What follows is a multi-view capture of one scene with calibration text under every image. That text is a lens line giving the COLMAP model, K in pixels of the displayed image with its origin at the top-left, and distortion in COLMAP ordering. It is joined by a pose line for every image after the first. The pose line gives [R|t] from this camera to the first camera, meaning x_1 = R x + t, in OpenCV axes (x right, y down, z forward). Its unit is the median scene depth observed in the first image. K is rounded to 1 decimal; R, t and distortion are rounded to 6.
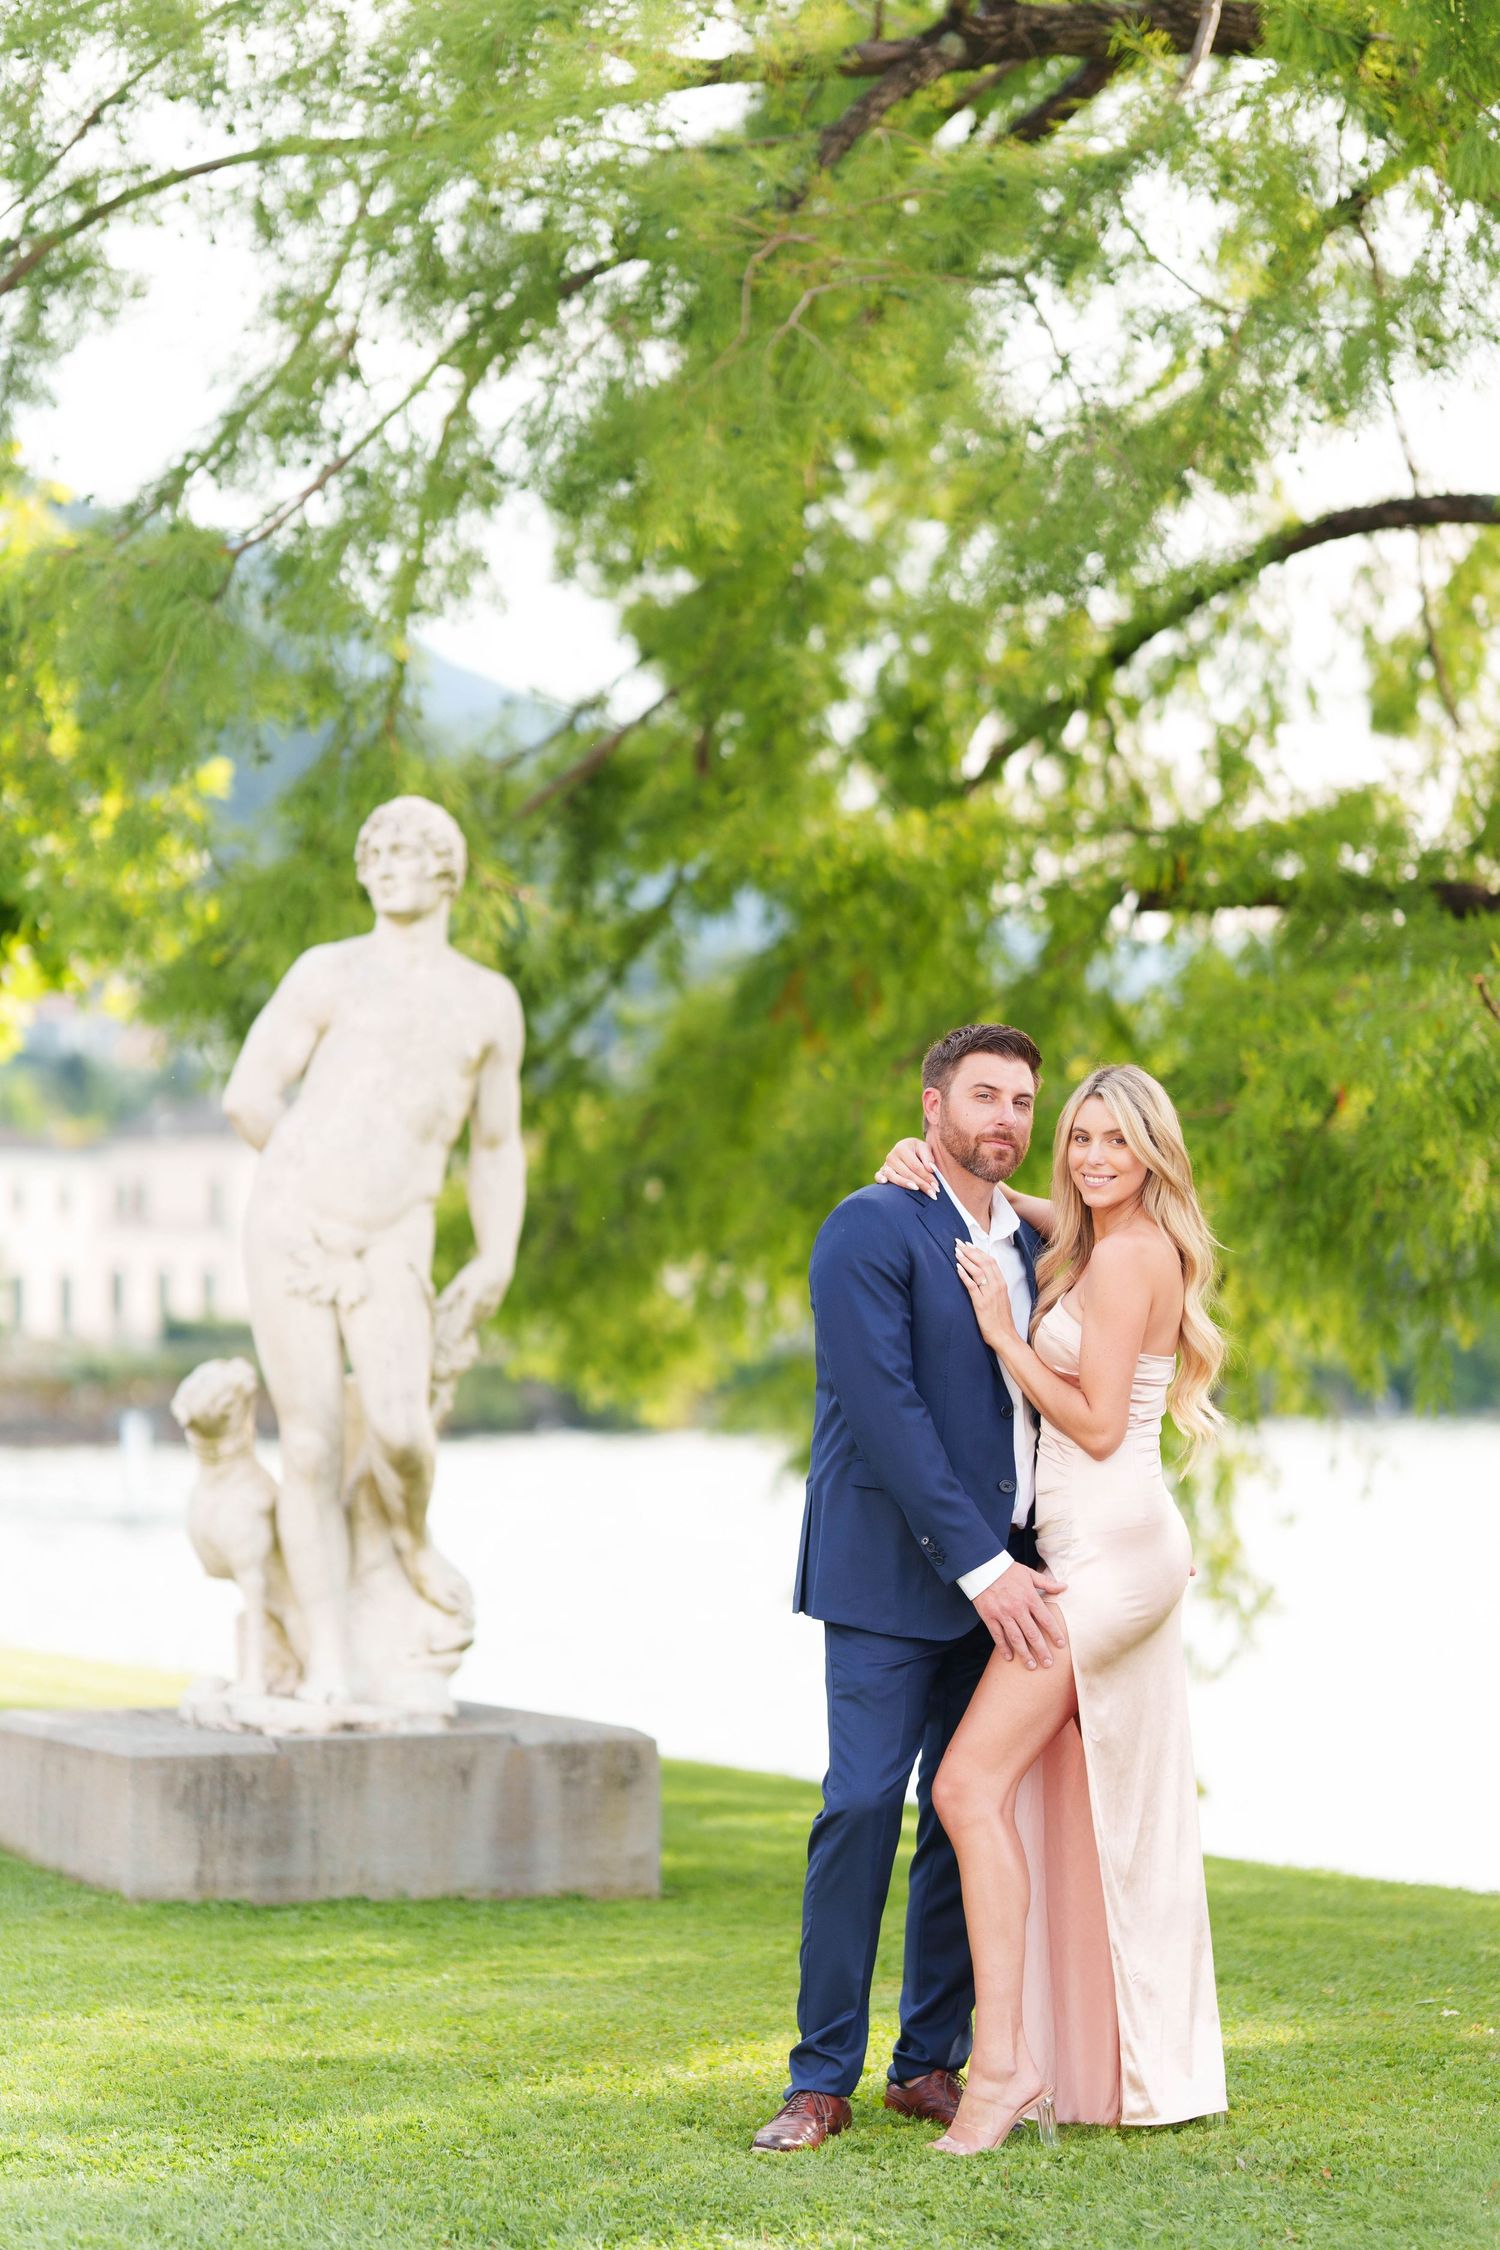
lens RADIAL K [[5540.5, 0, 750.0], [0, 5540.5, 1125.0], [0, 0, 1]] dist [0.017461, 0.438192]
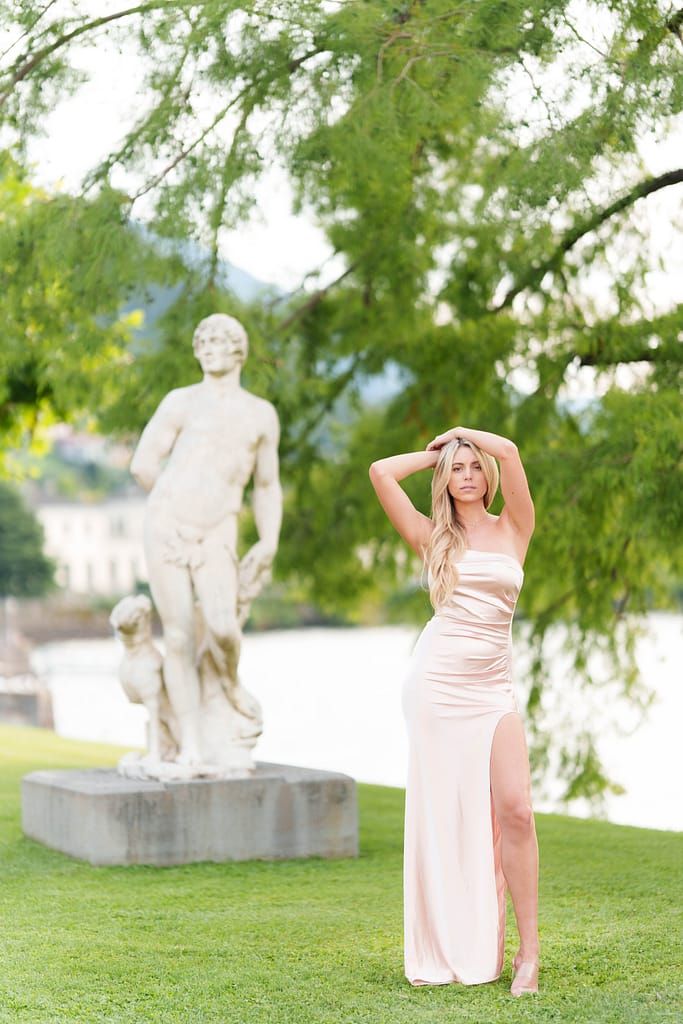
lens RADIAL K [[2533.1, 0, 337.6], [0, 2533.1, 501.1], [0, 0, 1]] dist [-0.037475, 1.446571]
pose [[0.999284, -0.028383, -0.025003, 0.002542], [0.028533, 0.999577, 0.005642, 0.004499], [0.024832, -0.006352, 0.999671, 0.075144]]
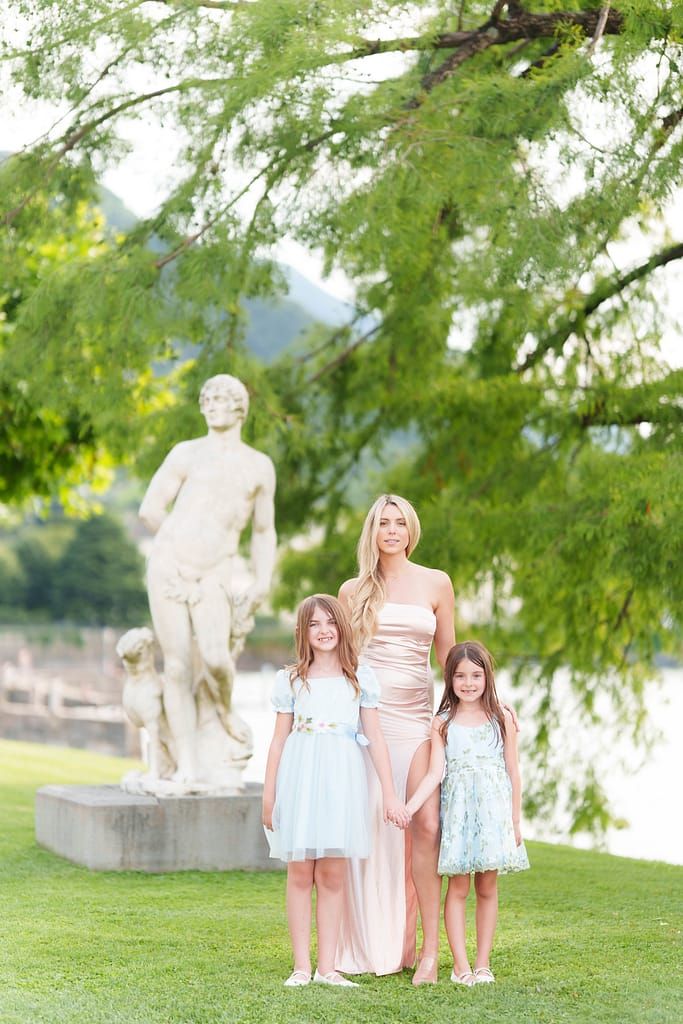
lens RADIAL K [[2533.1, 0, 337.6], [0, 2533.1, 501.1], [0, 0, 1]] dist [-0.037475, 1.446571]
pose [[0.997731, -0.003598, -0.067234, 0.049010], [0.002945, 0.999948, -0.009807, 0.001520], [0.067266, 0.009587, 0.997689, -0.008860]]
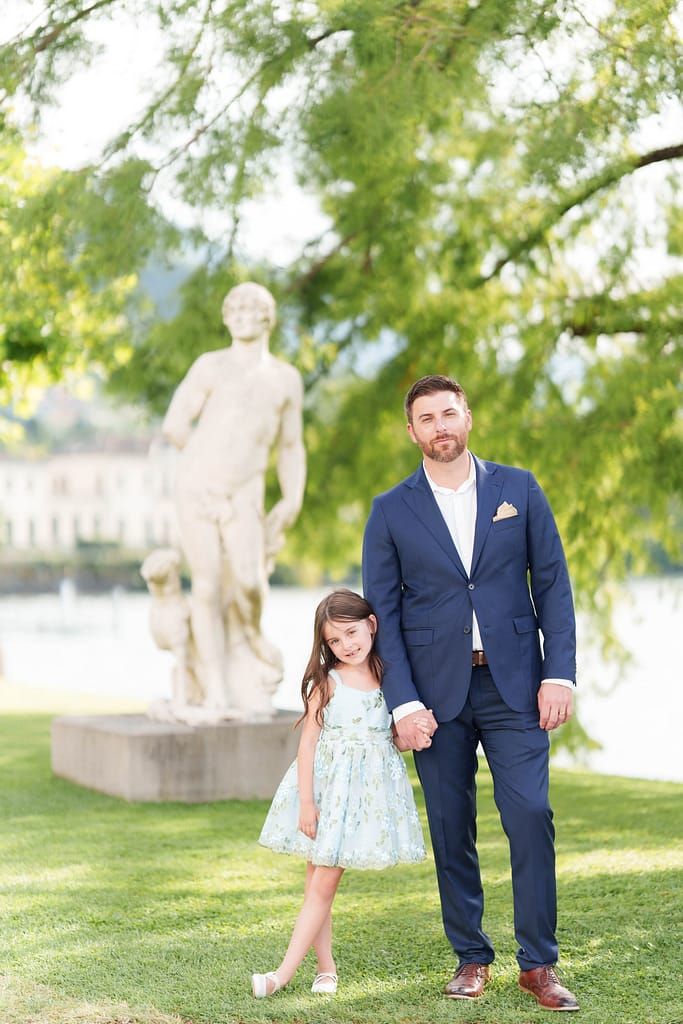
lens RADIAL K [[2533.1, 0, 337.6], [0, 2533.1, 501.1], [0, 0, 1]] dist [-0.037475, 1.446571]
pose [[0.999919, -0.012637, -0.001503, -0.025132], [0.012667, 0.999691, 0.021381, 0.003894], [0.001232, -0.021399, 0.999770, 0.026213]]
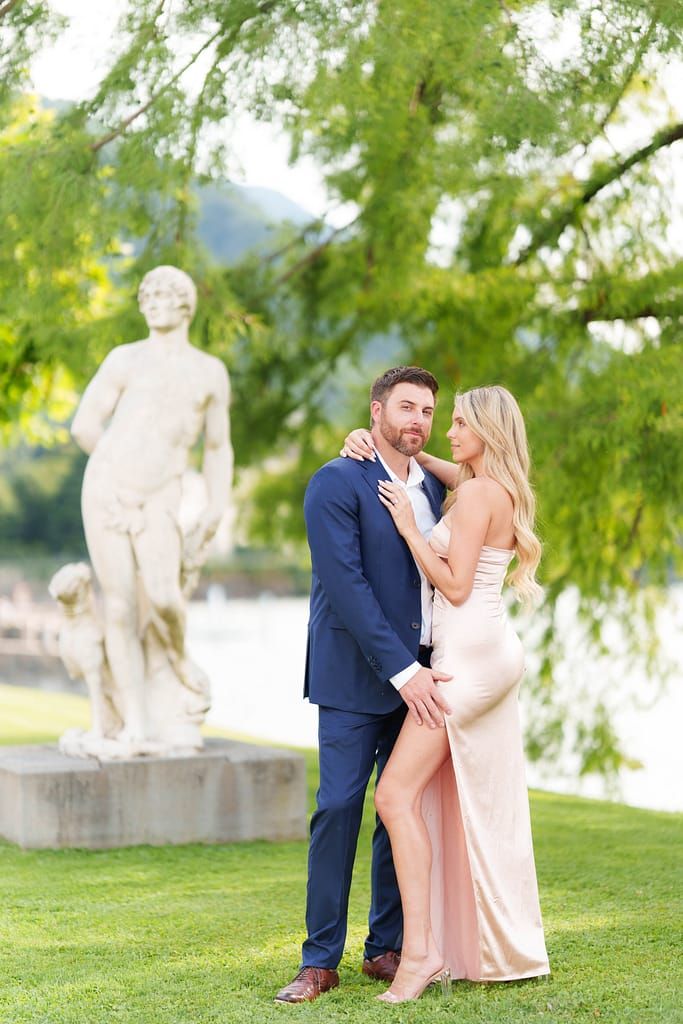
lens RADIAL K [[2533.1, 0, 337.6], [0, 2533.1, 501.1], [0, 0, 1]] dist [-0.037475, 1.446571]
pose [[0.997353, -0.027780, -0.067191, 0.050608], [0.029144, 0.999387, 0.019415, 0.005912], [0.066610, -0.021322, 0.997551, 0.124543]]
